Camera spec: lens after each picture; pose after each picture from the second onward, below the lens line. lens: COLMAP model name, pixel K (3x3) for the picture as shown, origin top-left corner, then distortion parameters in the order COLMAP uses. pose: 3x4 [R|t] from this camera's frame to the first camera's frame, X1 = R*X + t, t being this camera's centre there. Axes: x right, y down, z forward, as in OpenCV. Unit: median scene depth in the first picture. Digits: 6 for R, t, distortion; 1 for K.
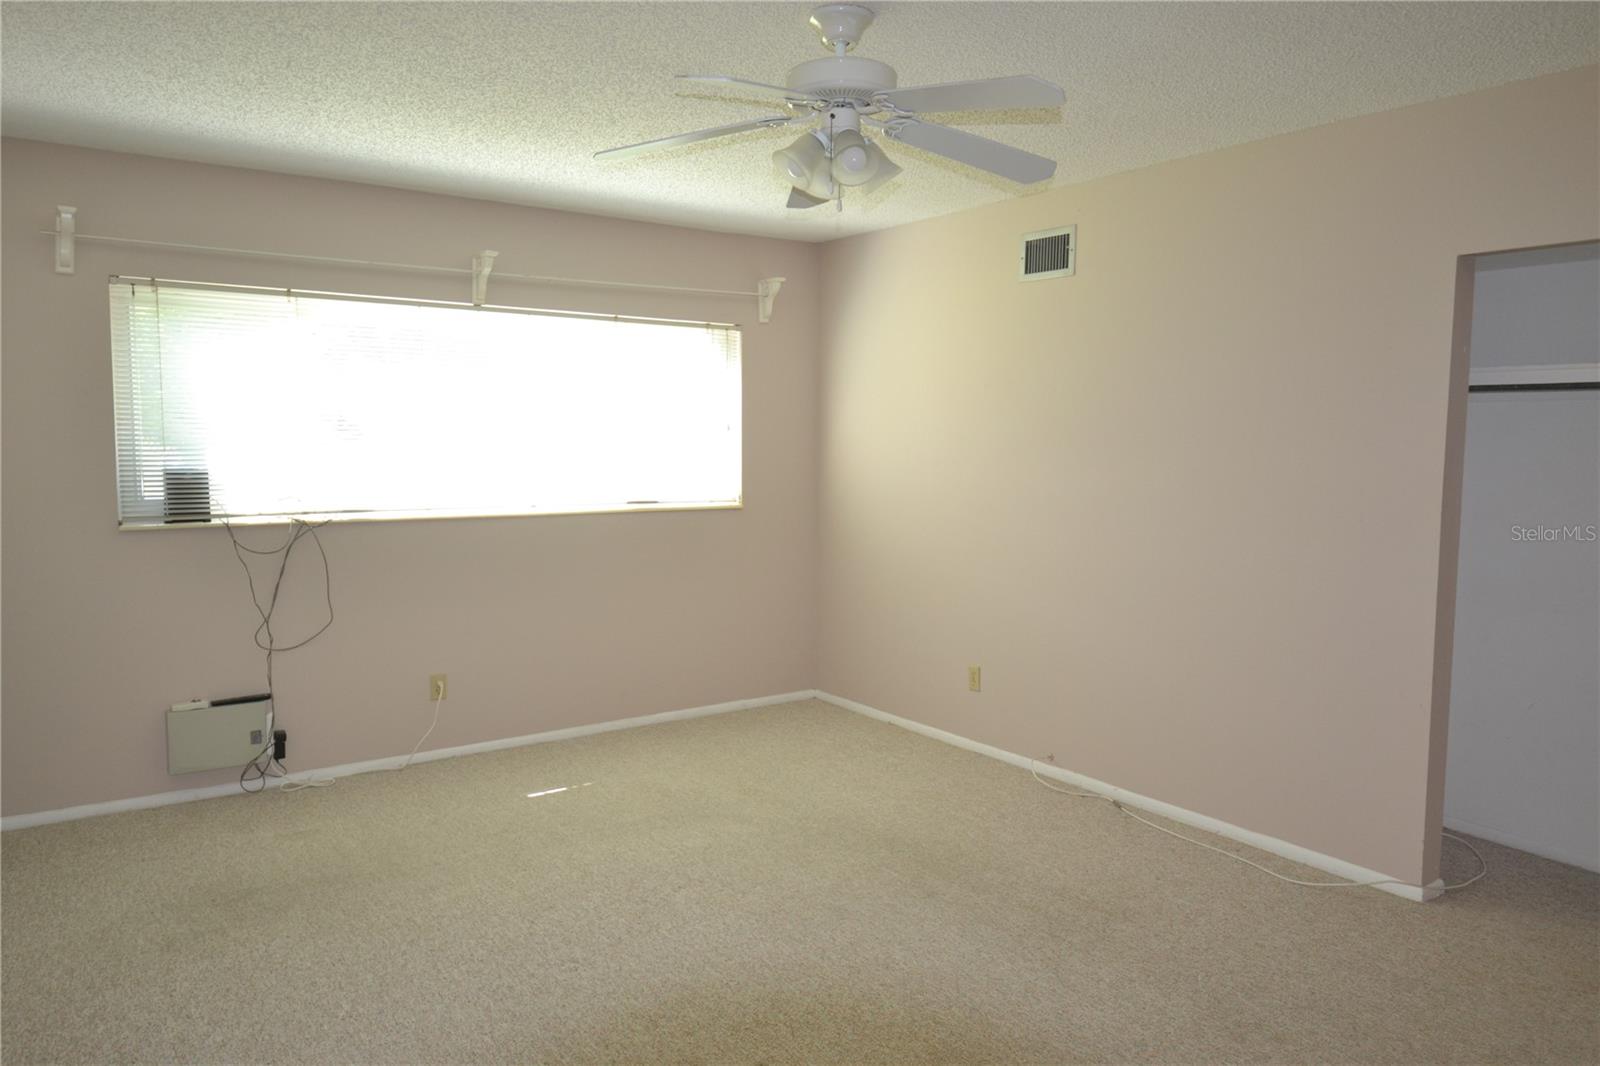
lens RADIAL K [[1113.3, 0, 802.3], [0, 1113.3, 531.7], [0, 0, 1]] dist [0.048857, -0.058729]
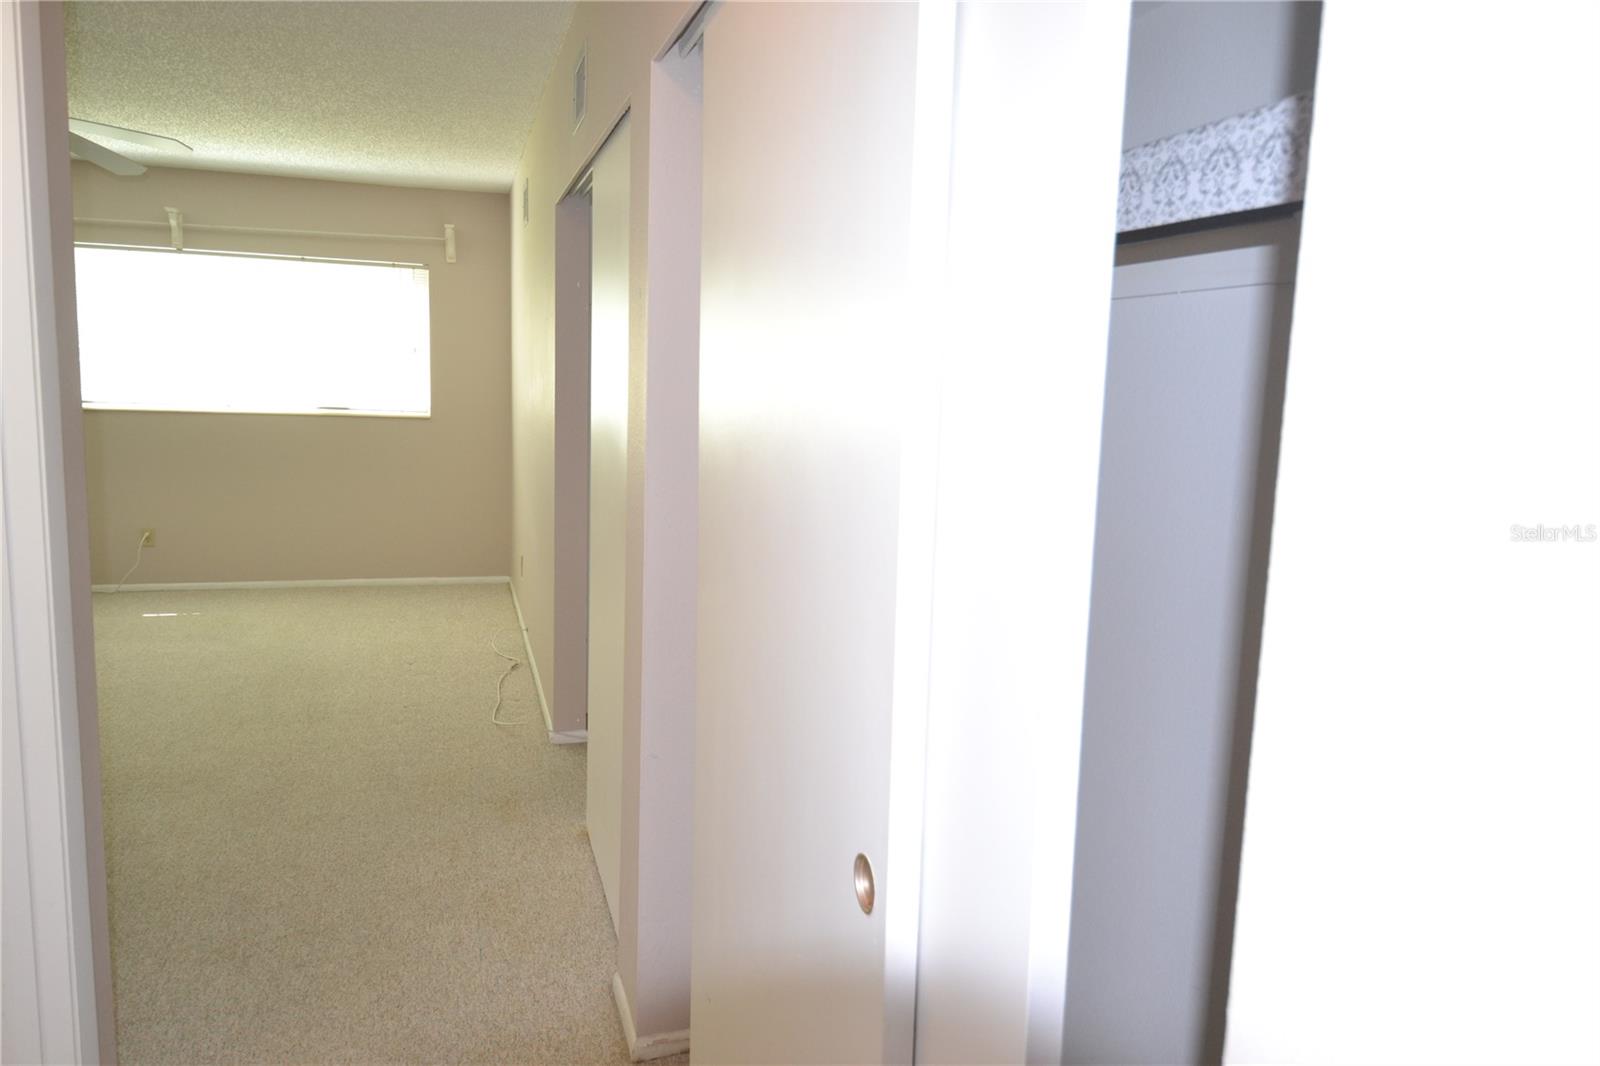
lens RADIAL K [[1113.3, 0, 800.2], [0, 1113.3, 532.0], [0, 0, 1]] dist [0.048857, -0.058729]
pose [[0.947954, 0.069147, -0.310807, 0.893599], [-0.055305, 0.997054, 0.053140, 0.018894], [0.313566, -0.033185, 0.948986, -0.035924]]
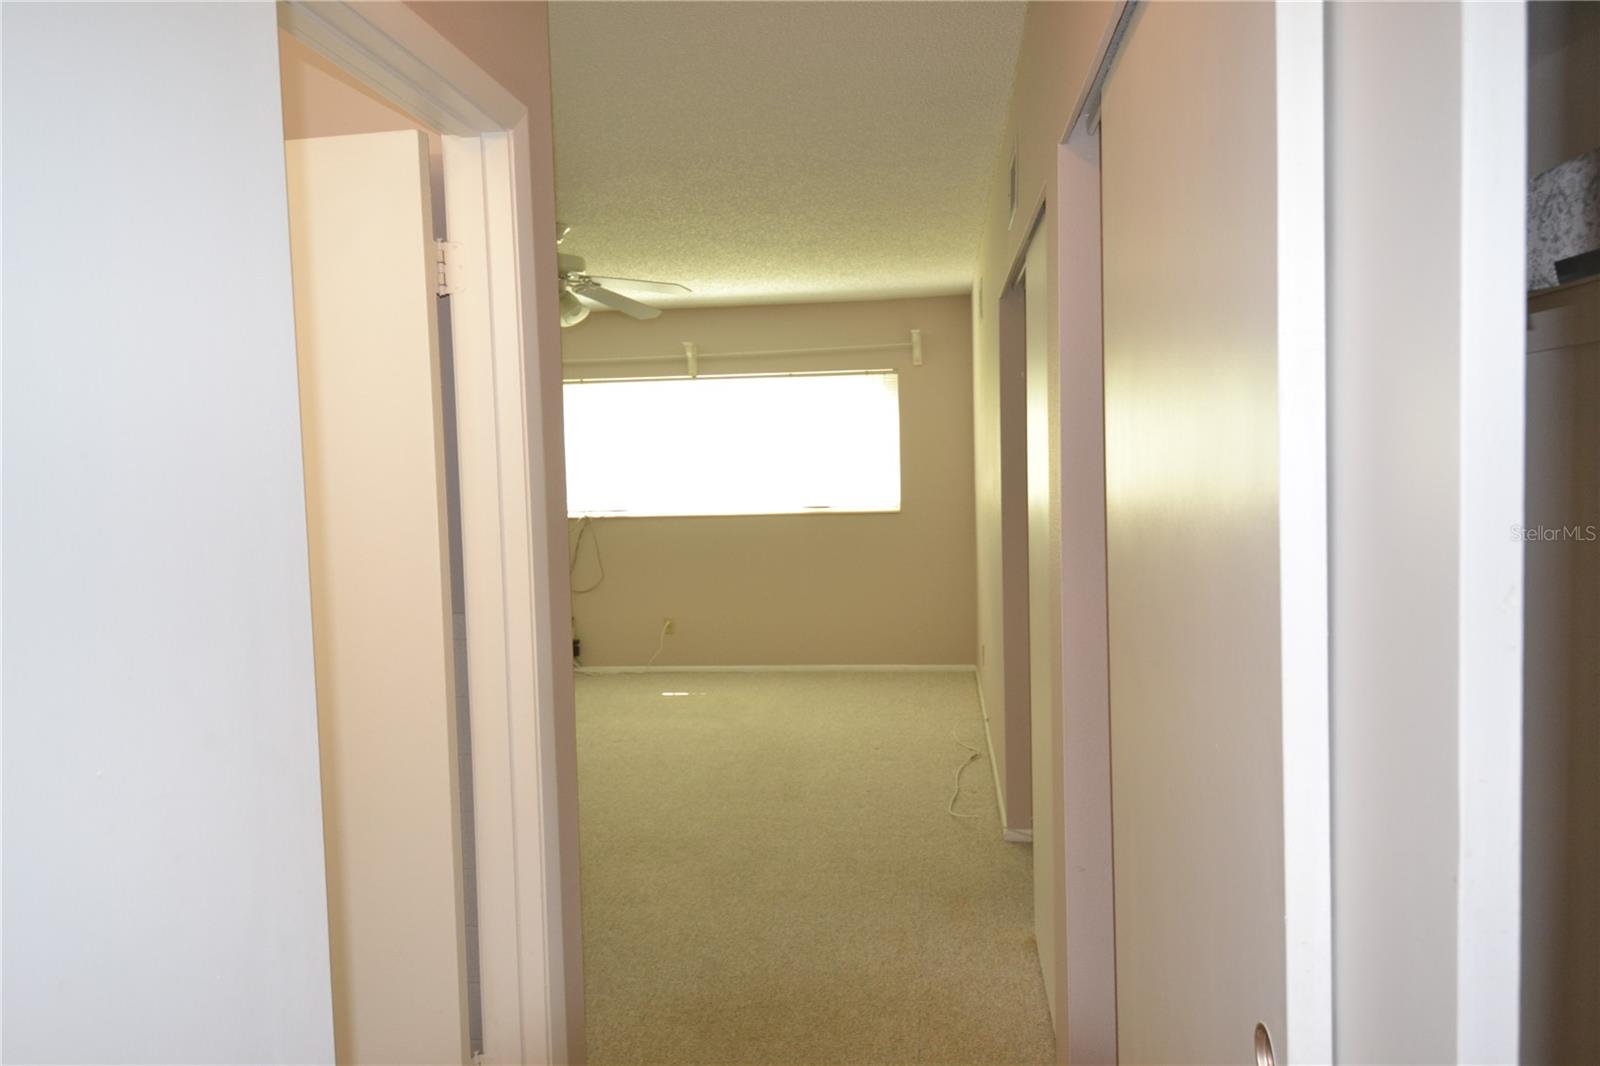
lens RADIAL K [[1113.3, 0, 799.9], [0, 1113.3, 530.1], [0, 0, 1]] dist [0.048857, -0.058729]
pose [[0.733381, 0.015043, -0.679651, 0.911634], [-0.028299, 0.999564, -0.008412, 0.015985], [0.679228, 0.025403, 0.733487, -0.009716]]
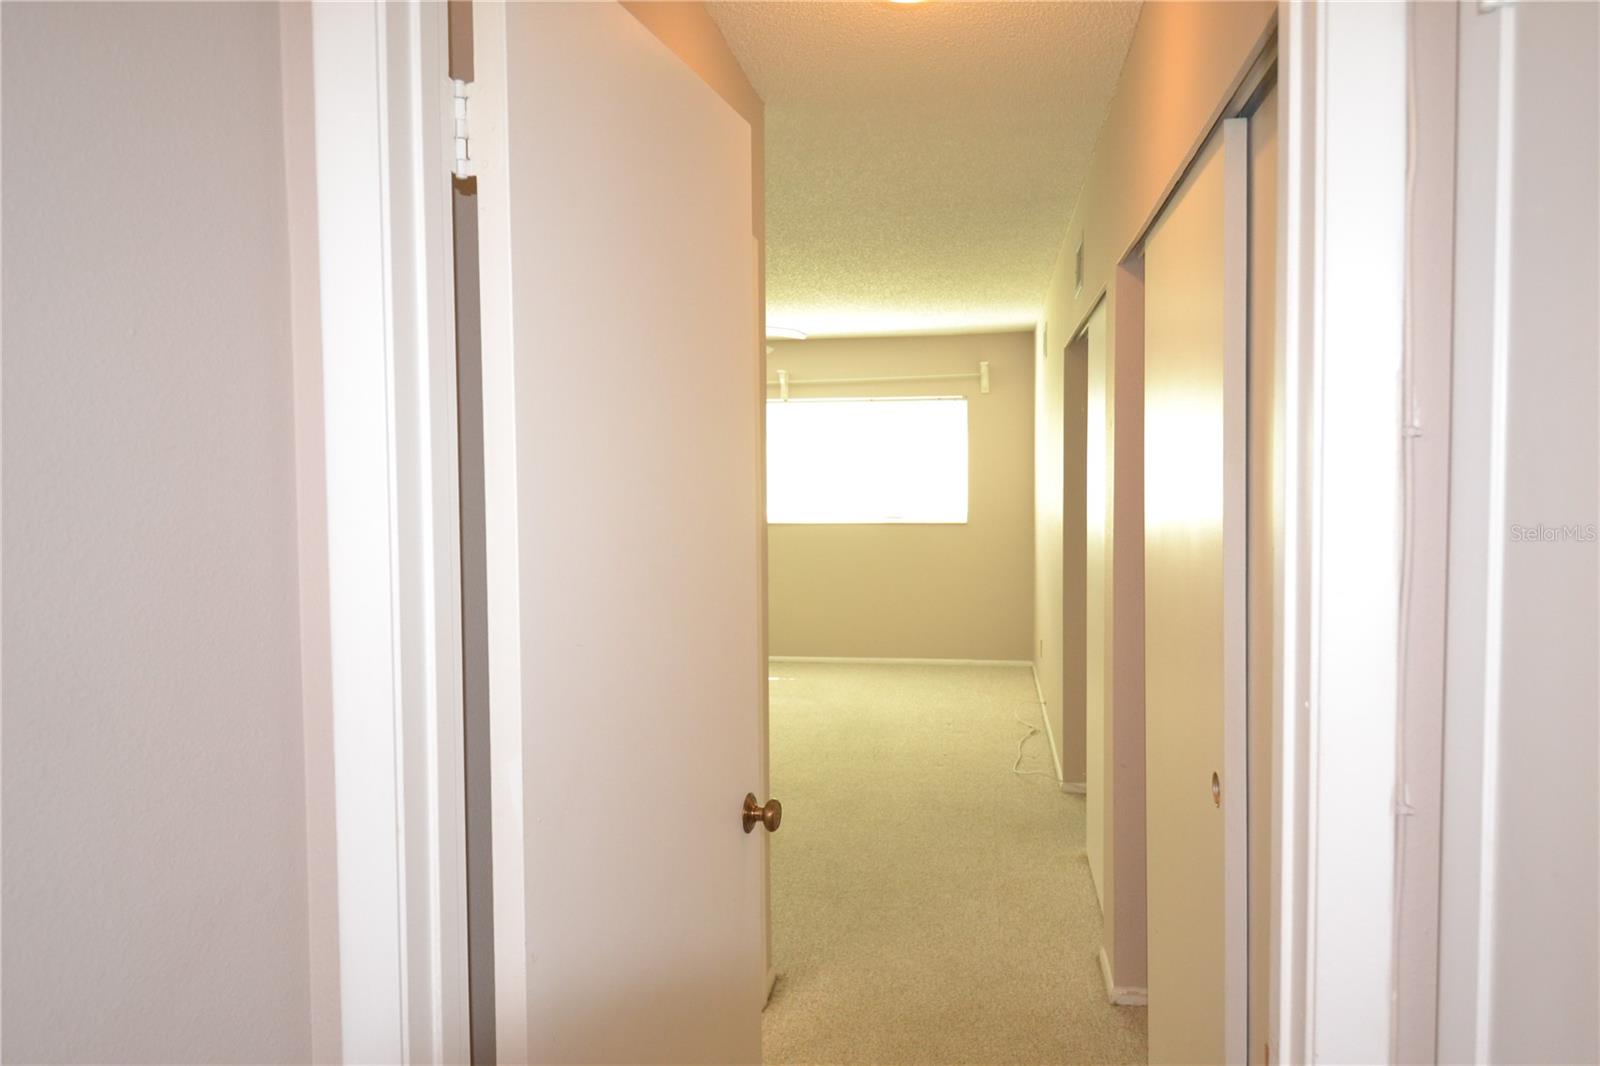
lens RADIAL K [[1113.3, 0, 794.3], [0, 1113.3, 532.0], [0, 0, 1]] dist [0.048857, -0.058729]
pose [[0.700985, 0.021689, -0.712846, 1.017348], [-0.048042, 0.998703, -0.016857, 0.030633], [0.711556, 0.046064, 0.701118, -0.198232]]
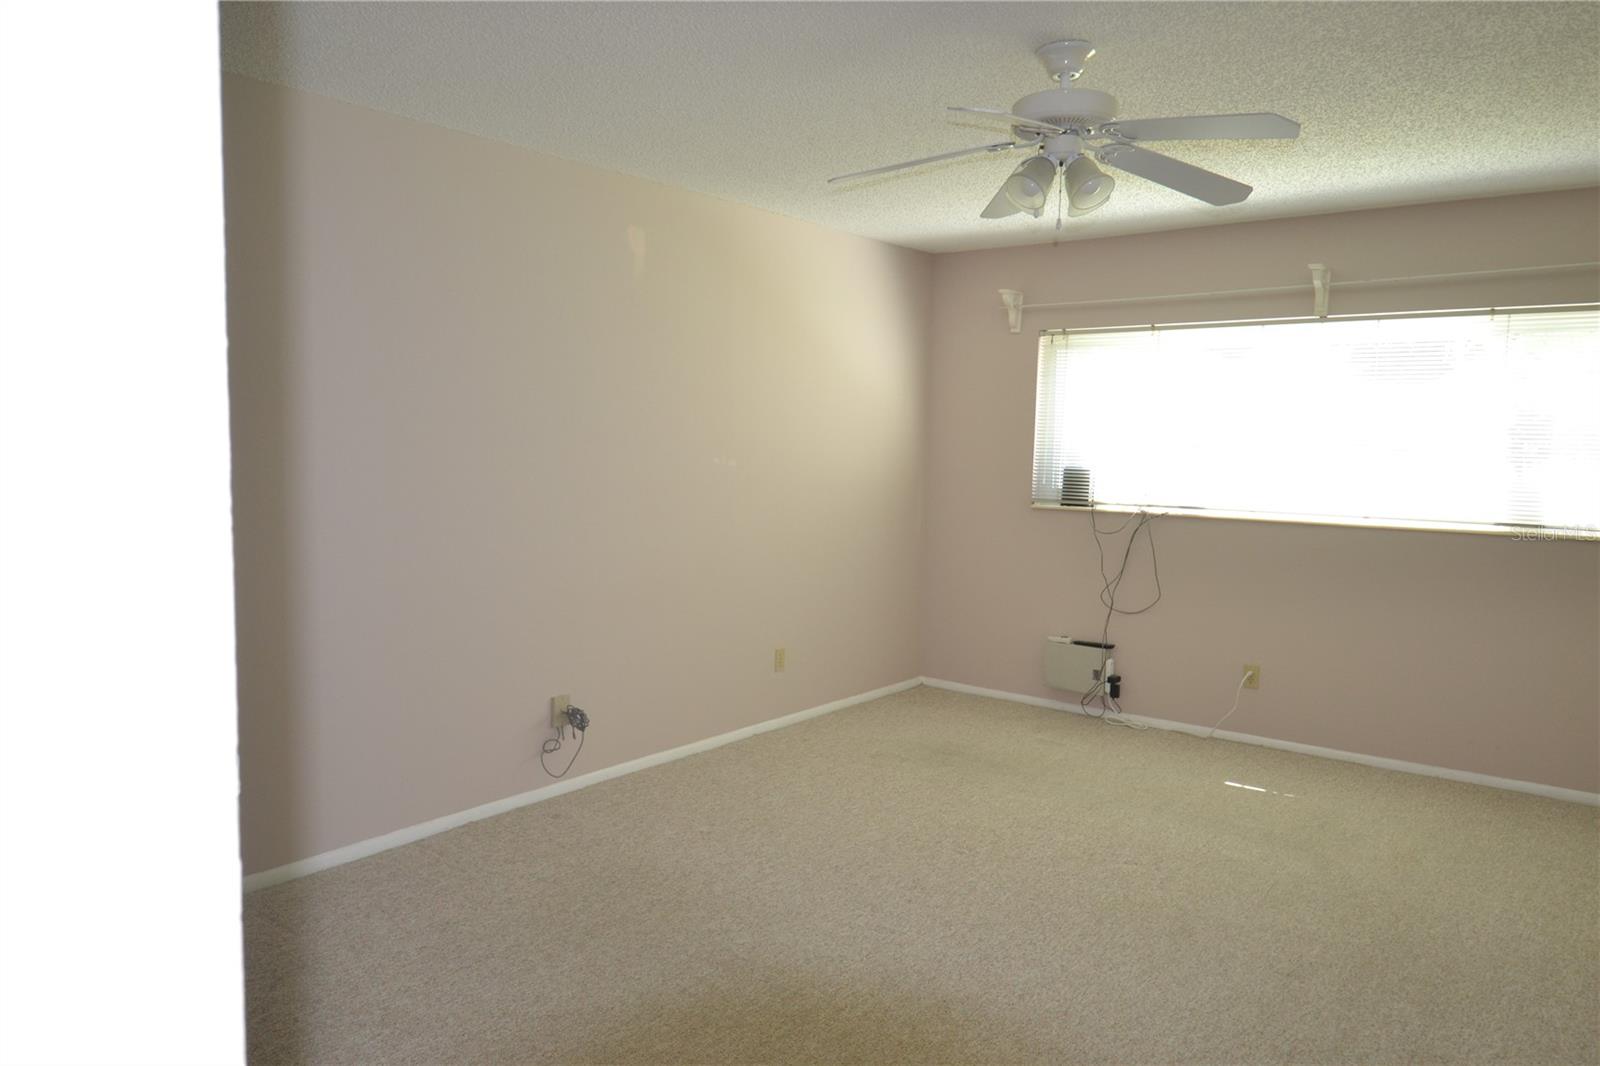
lens RADIAL K [[1113.3, 0, 799.0], [0, 1113.3, 531.7], [0, 0, 1]] dist [0.048857, -0.058729]
pose [[0.273469, 0.078841, -0.958644, 0.622577], [-0.098975, 0.993651, 0.053486, -0.015694], [0.956775, 0.080255, 0.279536, 0.289290]]
